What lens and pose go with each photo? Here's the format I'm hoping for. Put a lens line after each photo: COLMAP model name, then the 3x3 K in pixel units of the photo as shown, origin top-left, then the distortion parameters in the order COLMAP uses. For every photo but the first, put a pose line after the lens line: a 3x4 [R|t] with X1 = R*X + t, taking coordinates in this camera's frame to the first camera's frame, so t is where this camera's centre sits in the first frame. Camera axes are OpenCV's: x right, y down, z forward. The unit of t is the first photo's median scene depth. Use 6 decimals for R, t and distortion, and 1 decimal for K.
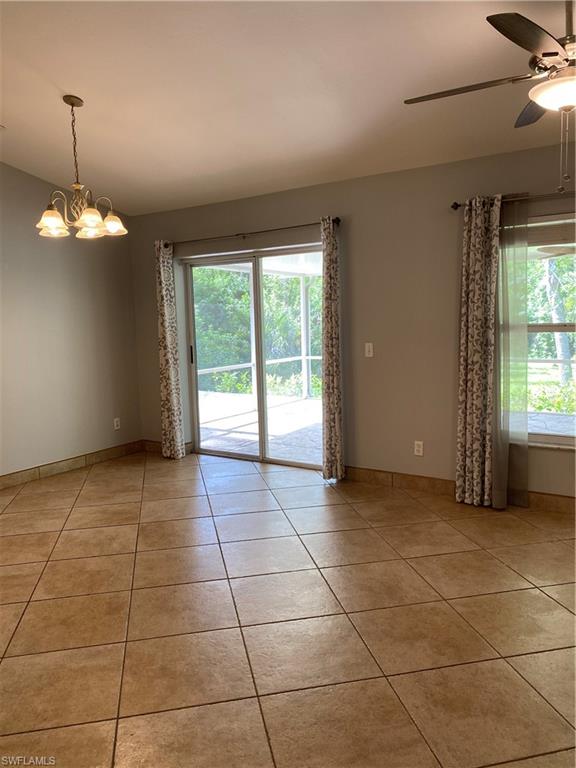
lens RADIAL K [[592.0, 0, 286.2], [0, 592.0, 373.6], [0, 0, 1]] dist [0.007615, 0.004544]
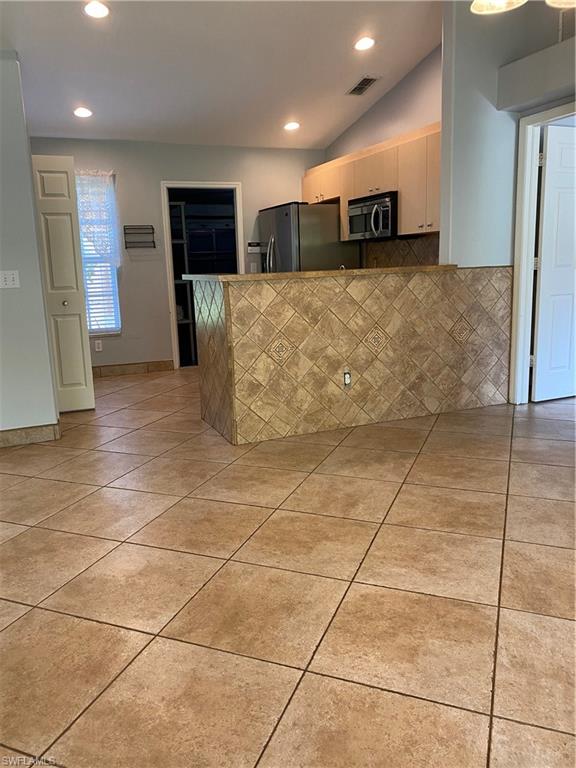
lens RADIAL K [[588.2, 0, 285.8], [0, 588.2, 380.7], [0, 0, 1]] dist [0.079256, -0.150135]
pose [[-0.555500, 0.209125, -0.804790, 0.205787], [-0.033988, 0.961338, 0.273264, -0.052857], [0.830822, 0.179151, -0.526916, 1.110911]]
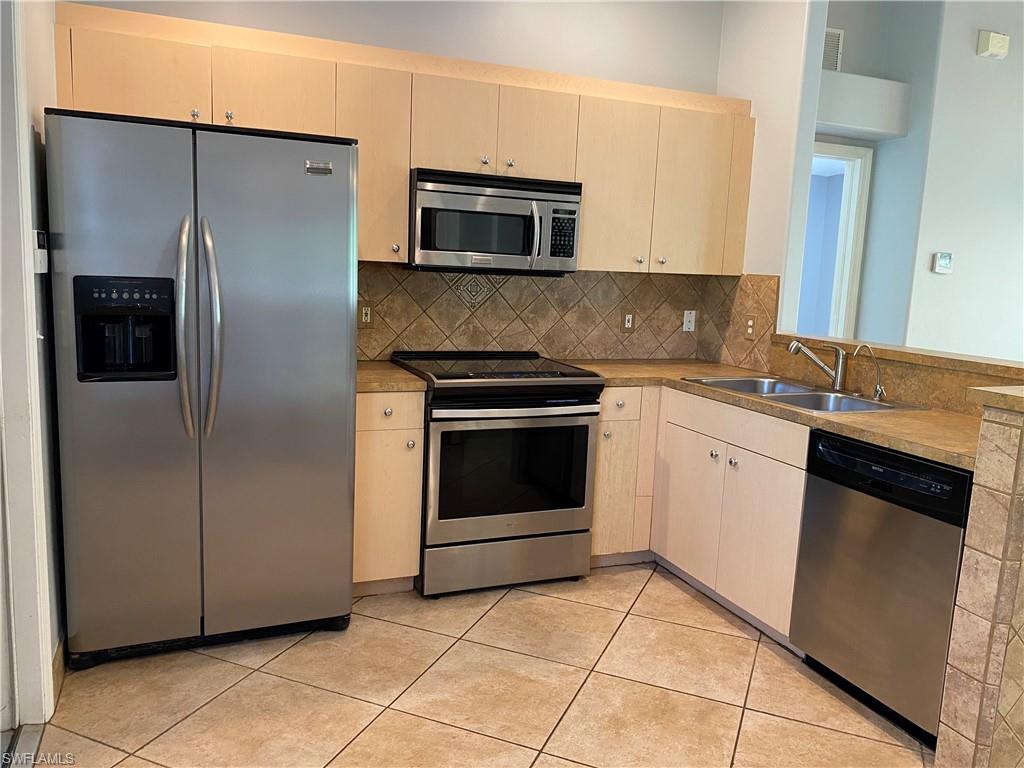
lens RADIAL K [[784.2, 0, 510.2], [0, 784.2, 389.1], [0, 0, 1]] dist [0.079256, -0.150135]
pose [[0.822520, 0.148820, -0.548921, -0.605142], [-0.120846, 0.988850, 0.087011, 0.052695], [0.555749, -0.005233, 0.831333, -0.215155]]
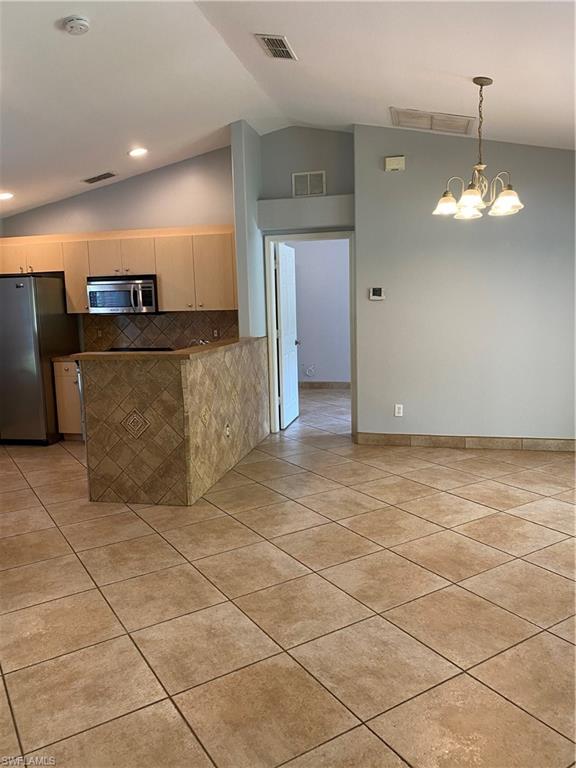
lens RADIAL K [[588.2, 0, 285.8], [0, 588.2, 380.7], [0, 0, 1]] dist [0.079256, -0.150135]
pose [[0.350538, 0.147694, -0.924830, 0.508046], [-0.078110, 0.988657, 0.128281, -0.056835], [0.933286, 0.027271, 0.358098, 0.327790]]
